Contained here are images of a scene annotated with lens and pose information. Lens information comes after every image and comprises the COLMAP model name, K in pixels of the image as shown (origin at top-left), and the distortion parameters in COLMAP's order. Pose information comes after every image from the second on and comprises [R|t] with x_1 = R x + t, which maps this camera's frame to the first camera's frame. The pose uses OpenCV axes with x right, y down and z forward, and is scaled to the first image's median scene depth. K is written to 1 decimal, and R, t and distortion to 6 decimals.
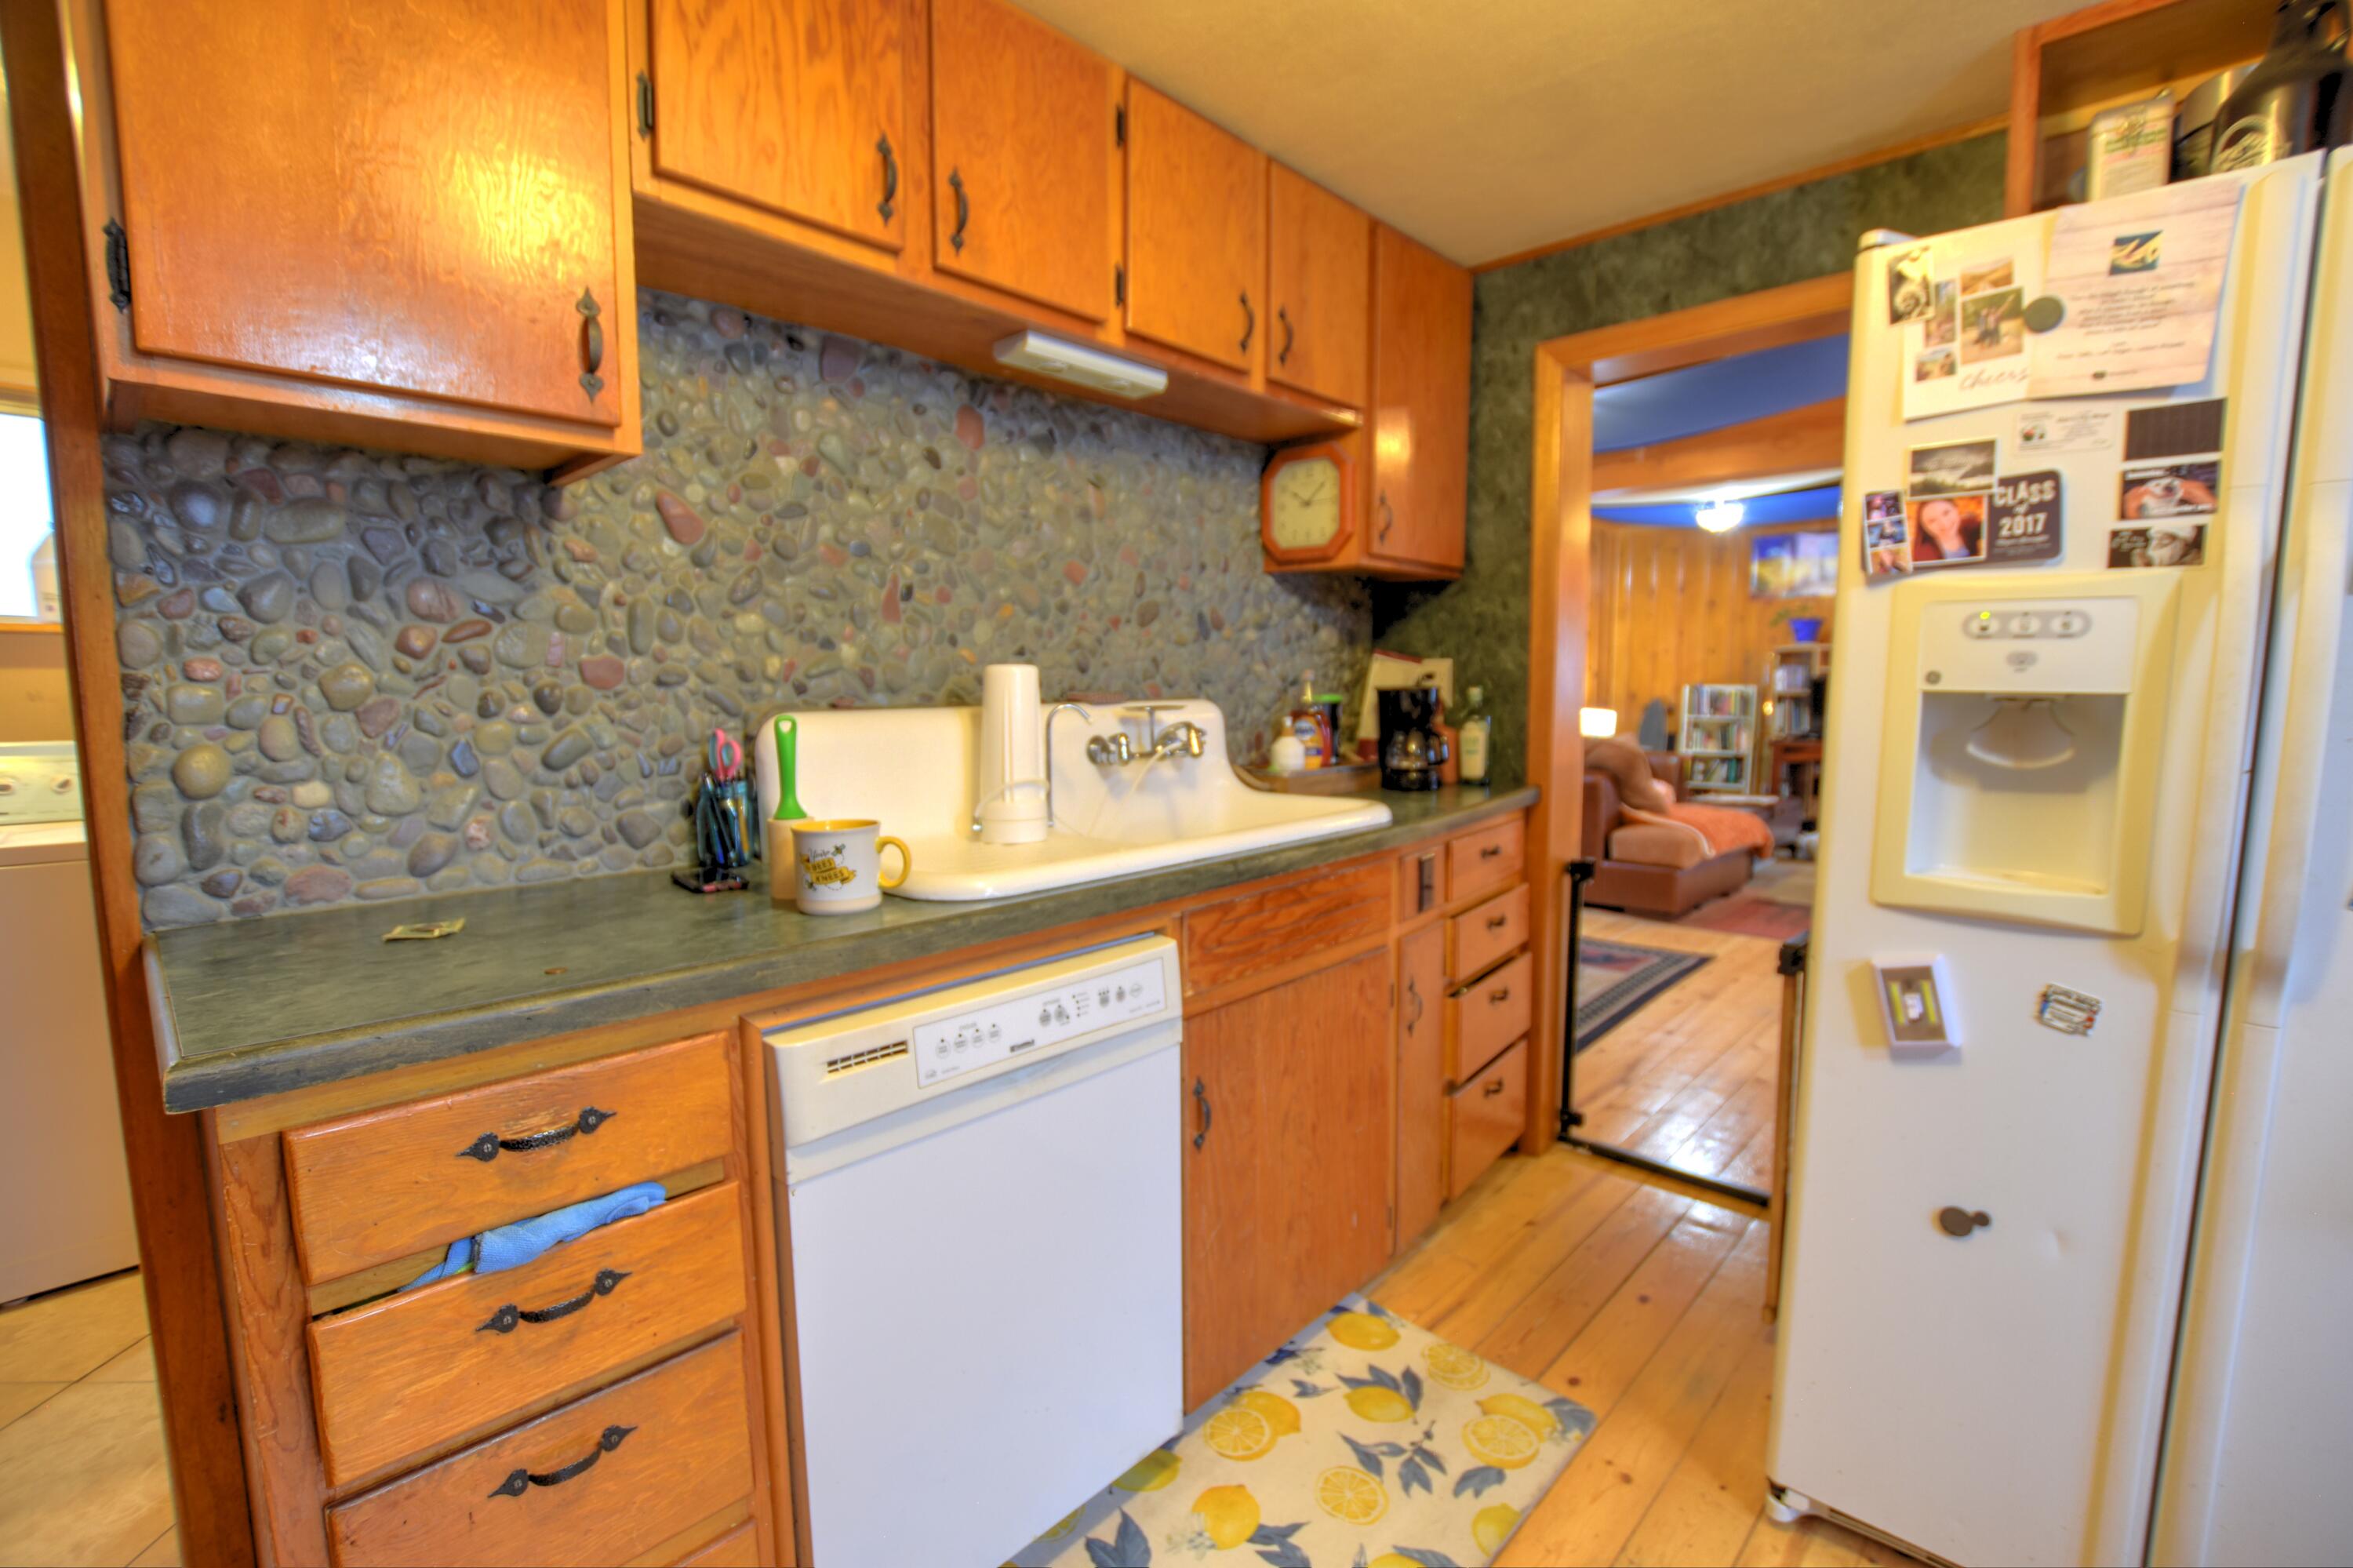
lens RADIAL K [[1026.3, 0, 1191.5], [0, 1026.3, 790.5], [0, 0, 1]] dist [-0.032157, 0.004585]
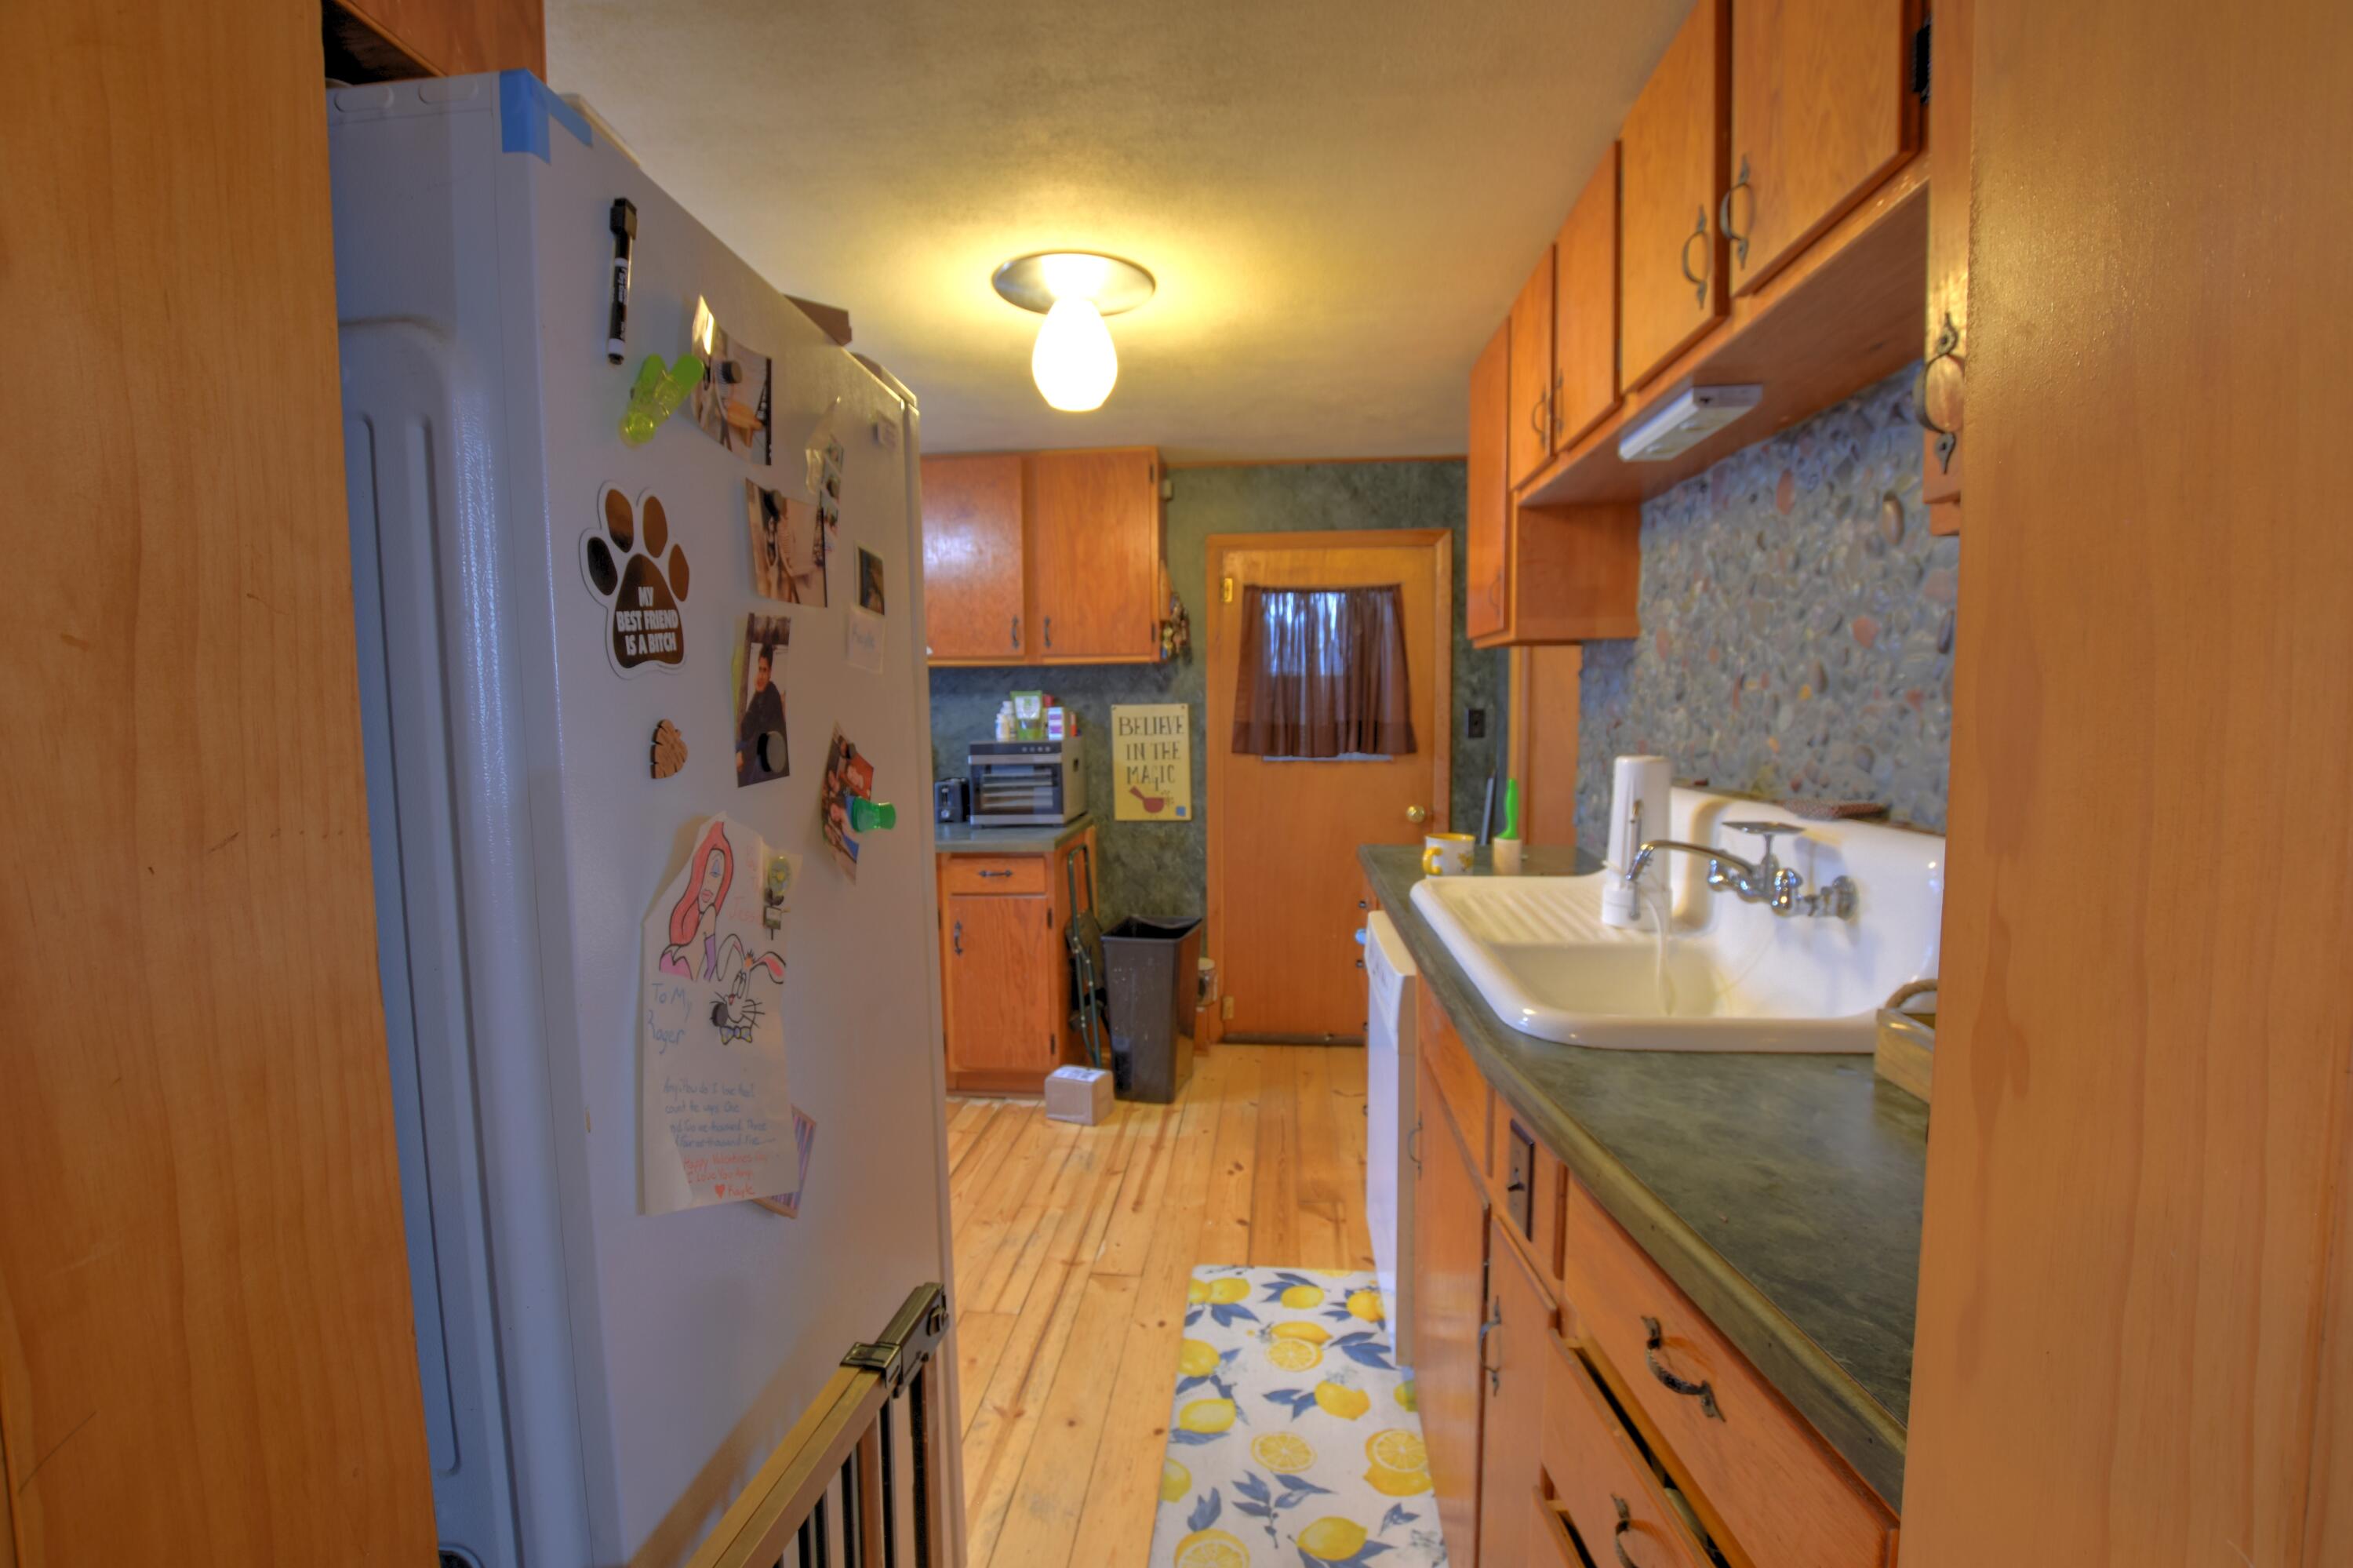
lens RADIAL K [[1026.3, 0, 1186.3], [0, 1026.3, 793.6], [0, 0, 1]] dist [-0.032157, 0.004585]
pose [[-0.782519, 0.062261, -0.619506, 0.908510], [-0.050963, 0.985244, 0.163392, -0.253510], [0.620538, 0.159429, -0.767799, 1.662302]]
